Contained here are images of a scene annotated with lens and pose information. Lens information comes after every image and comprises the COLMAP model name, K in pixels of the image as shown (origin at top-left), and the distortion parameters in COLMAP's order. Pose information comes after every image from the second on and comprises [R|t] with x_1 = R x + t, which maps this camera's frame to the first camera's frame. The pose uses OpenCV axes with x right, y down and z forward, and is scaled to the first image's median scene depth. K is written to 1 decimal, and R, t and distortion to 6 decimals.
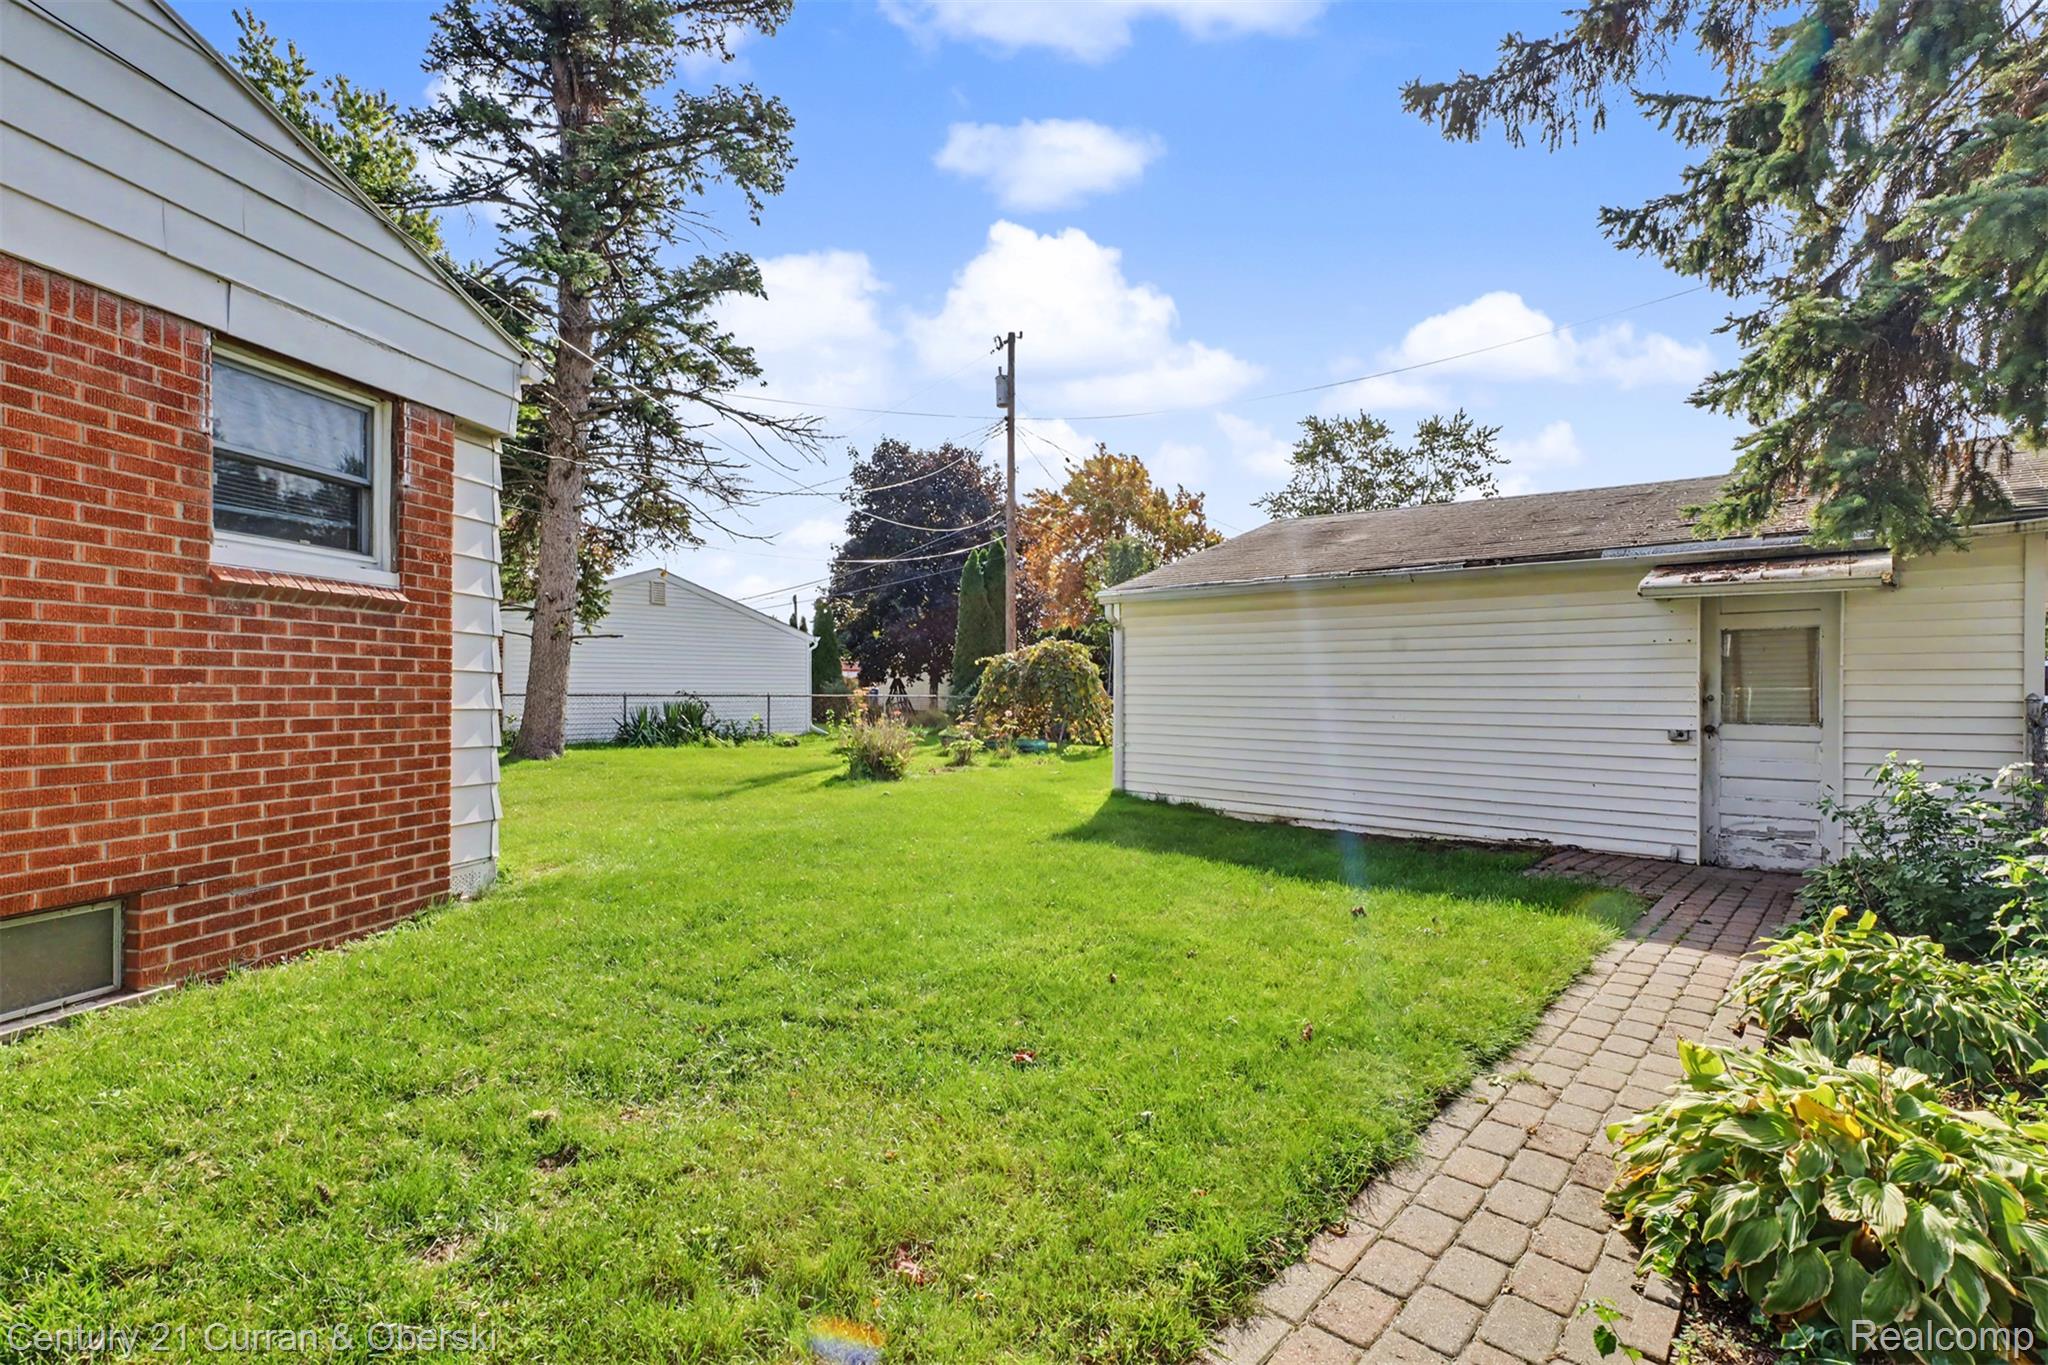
lens RADIAL K [[952.2, 0, 1032.6], [0, 952.2, 681.9], [0, 0, 1]] dist [0.001714, 0.000415]
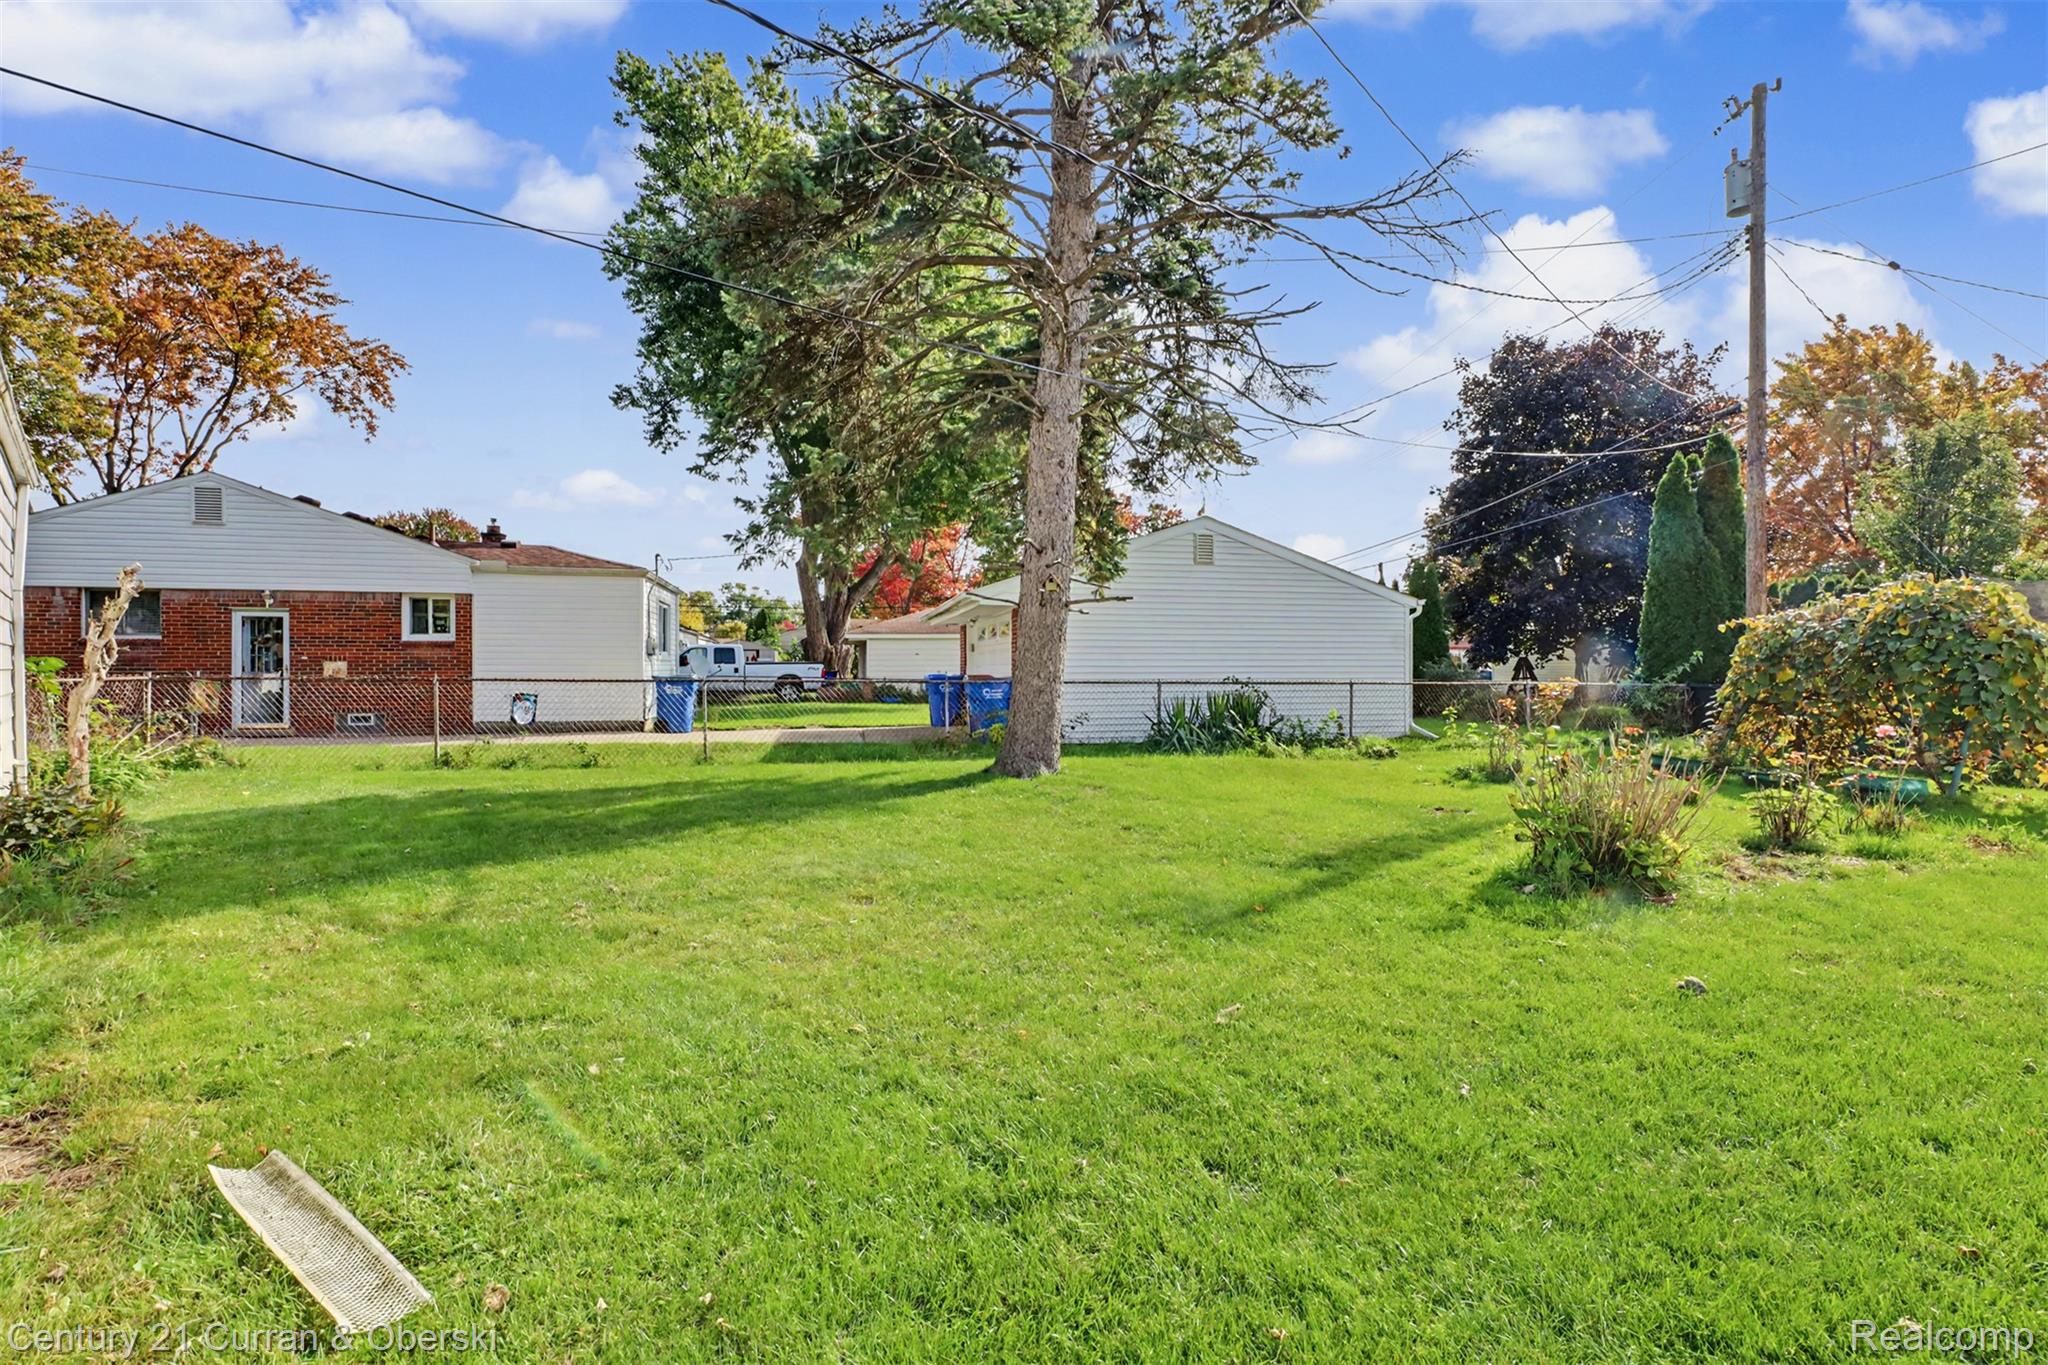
lens RADIAL K [[952.2, 0, 1032.6], [0, 952.2, 681.9], [0, 0, 1]] dist [0.001714, 0.000415]
pose [[0.829695, 0.006312, -0.558181, -0.064757], [0.005436, 0.999797, 0.019386, -0.001389], [0.558190, -0.019119, 0.829493, 0.231375]]
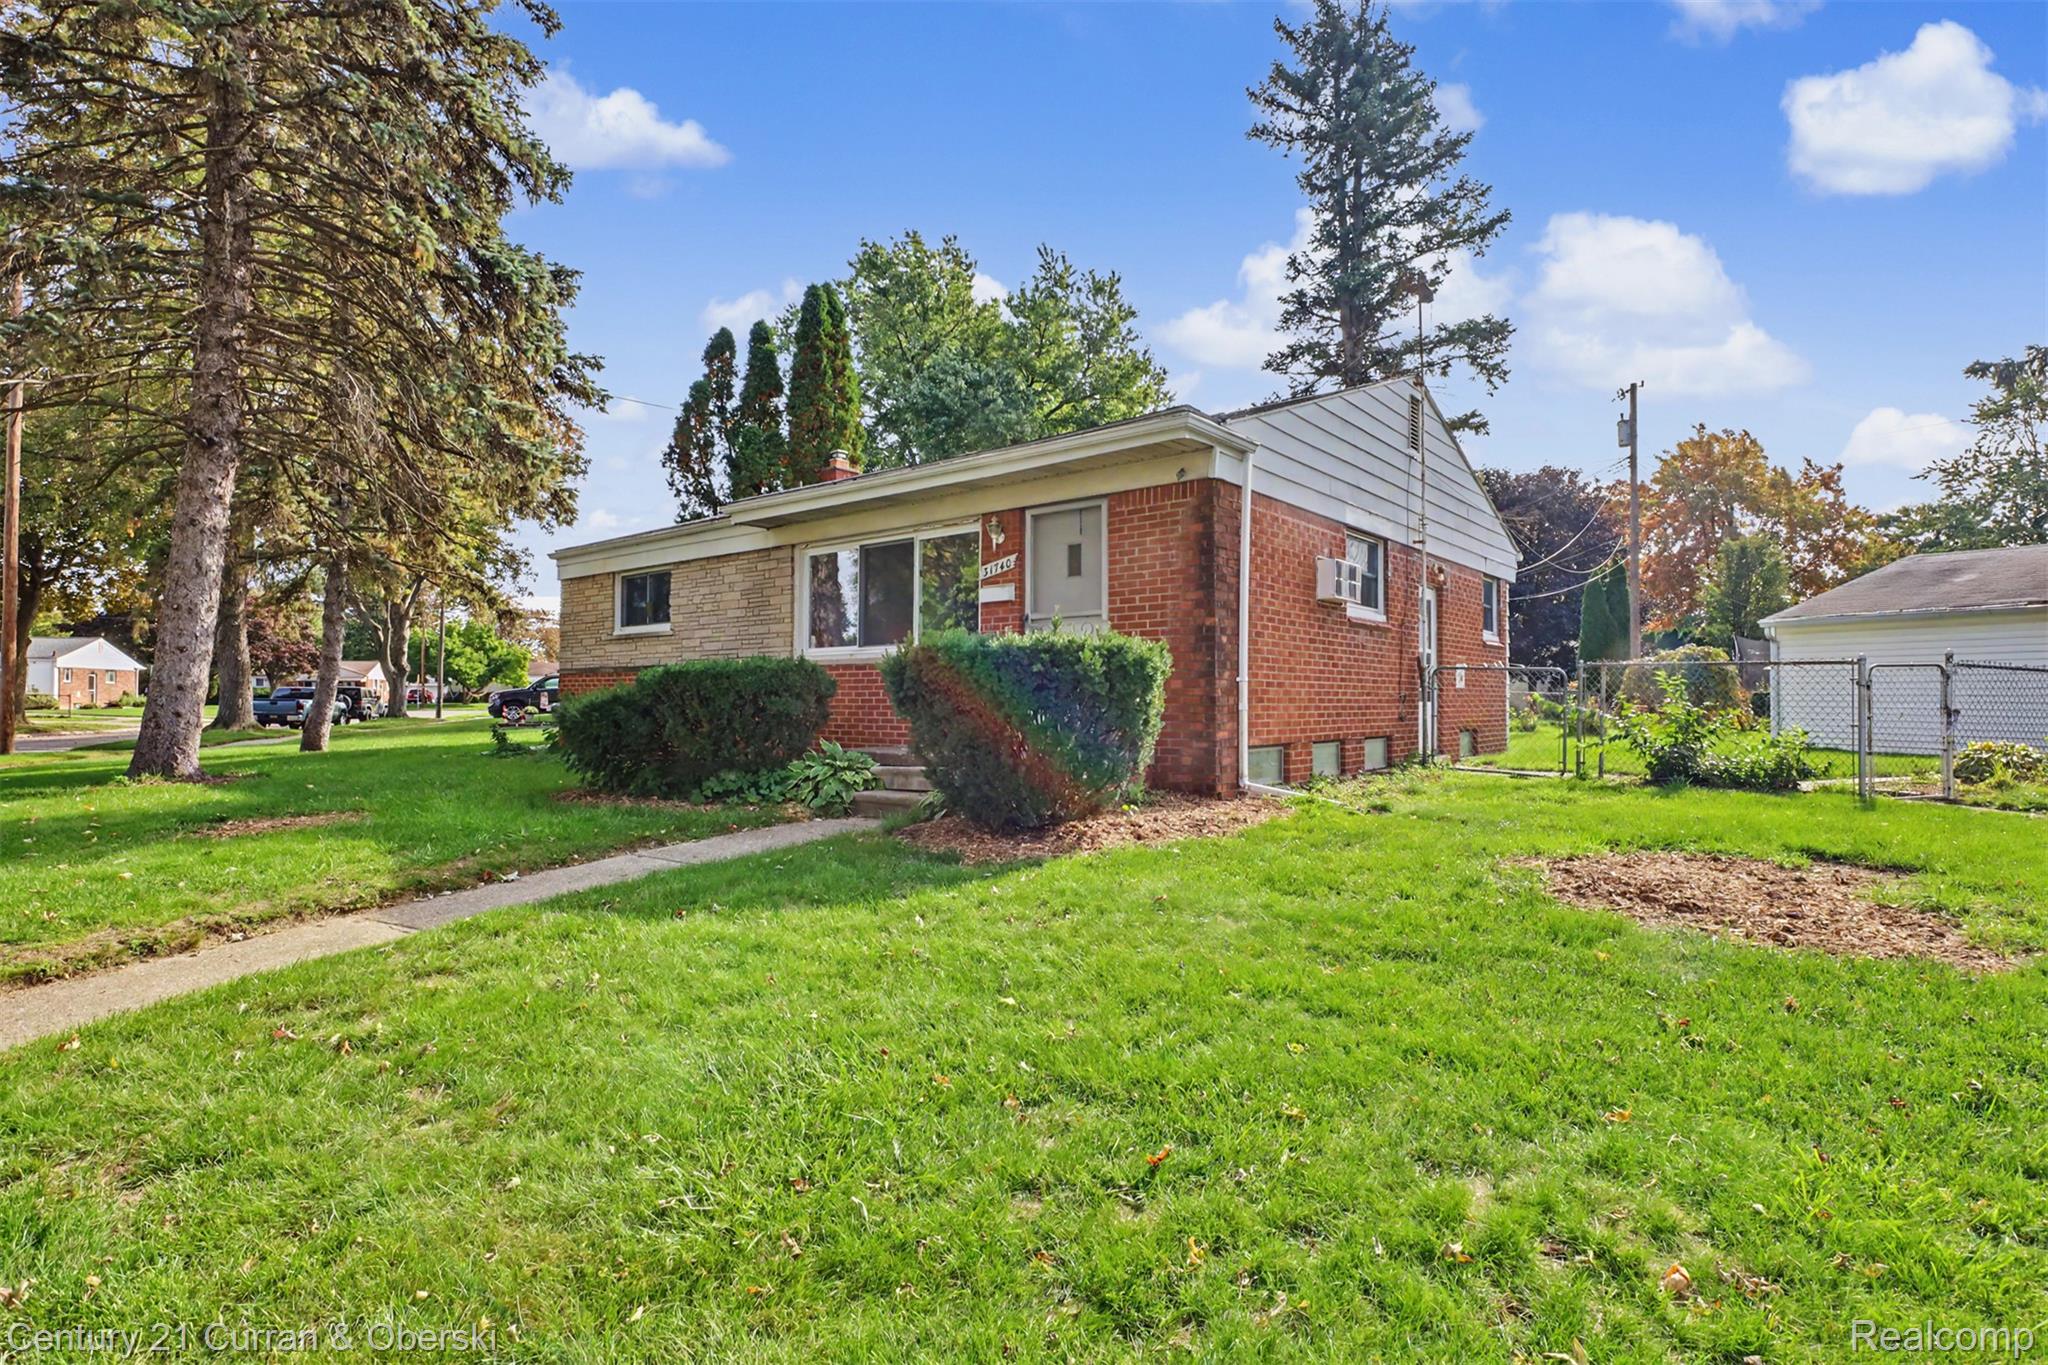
lens RADIAL K [[1042.9, 0, 1024.0], [0, 1042.9, 682.5], [0, 0, 1]] dist [0.015039, -0.000294]
pose [[0.884712, -0.007656, -0.466076, -0.086975], [0.004535, 0.999959, -0.007817, 0.009507], [0.466116, 0.004803, 0.884710, -0.497804]]
